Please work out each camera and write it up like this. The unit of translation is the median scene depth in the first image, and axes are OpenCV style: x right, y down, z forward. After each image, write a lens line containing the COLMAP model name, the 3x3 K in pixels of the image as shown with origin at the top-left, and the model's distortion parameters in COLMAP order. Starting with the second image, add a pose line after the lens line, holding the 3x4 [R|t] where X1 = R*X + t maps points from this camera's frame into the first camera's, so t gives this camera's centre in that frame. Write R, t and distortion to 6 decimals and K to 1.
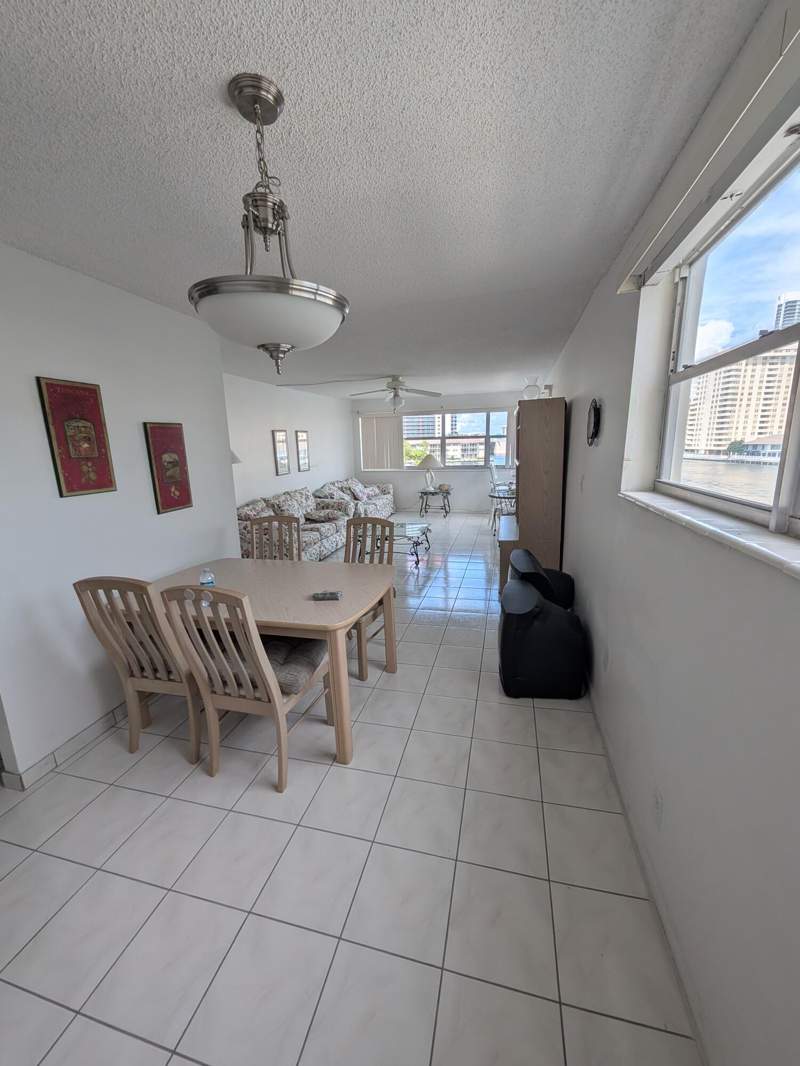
lens RADIAL K [[404.1, 0, 403.9], [0, 404.1, 531.5], [0, 0, 1]] dist [0.002678, -0.000206]
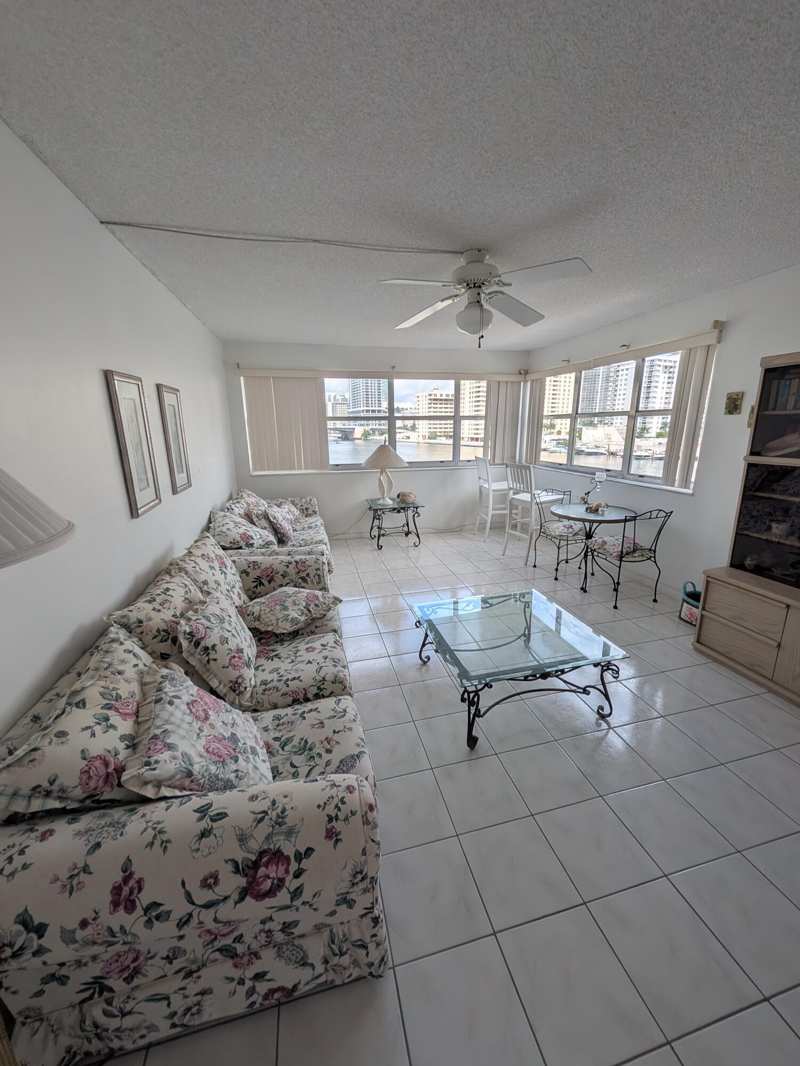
lens RADIAL K [[404.1, 0, 403.9], [0, 404.1, 531.5], [0, 0, 1]] dist [0.002678, -0.000206]
pose [[0.881372, -0.101927, 0.461296, -0.195098], [0.086795, 0.994763, 0.053968, -0.089655], [-0.464381, -0.007528, 0.885603, 0.440090]]
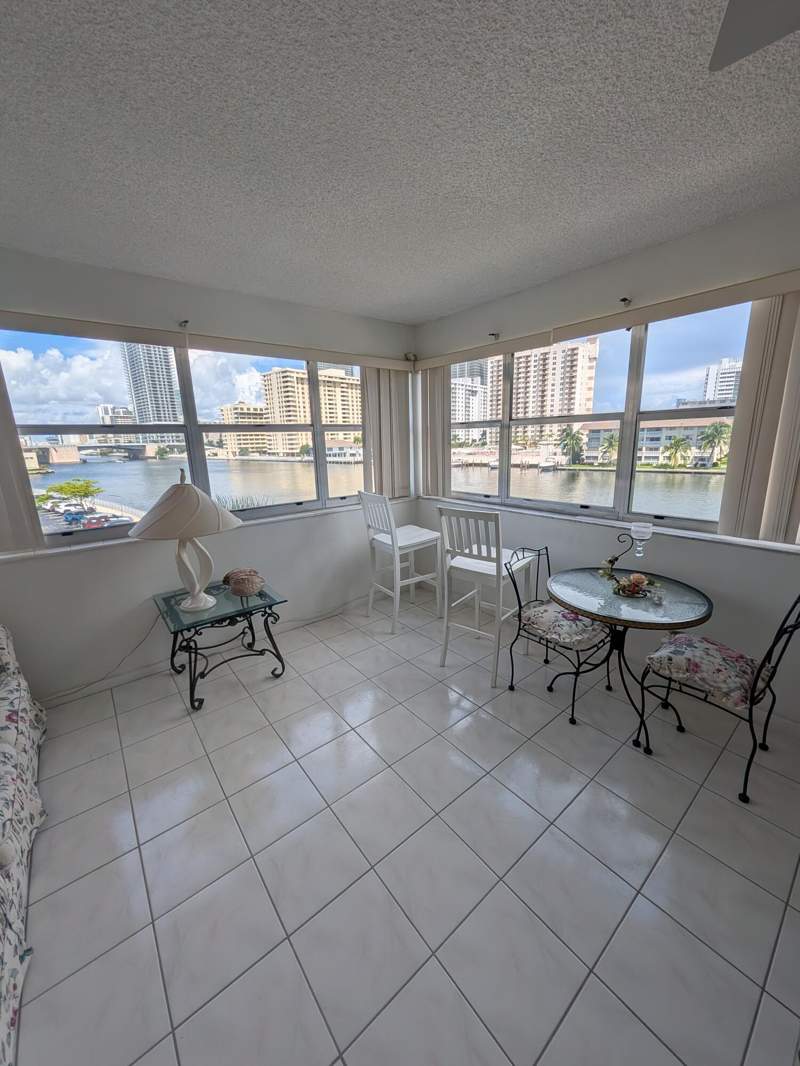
lens RADIAL K [[404.1, 0, 403.9], [0, 404.1, 531.5], [0, 0, 1]] dist [0.002678, -0.000206]
pose [[0.595779, -0.170018, 0.784946, -0.066445], [0.177975, 0.980987, 0.077396, -0.148504], [-0.783181, 0.093589, 0.614710, 0.692847]]
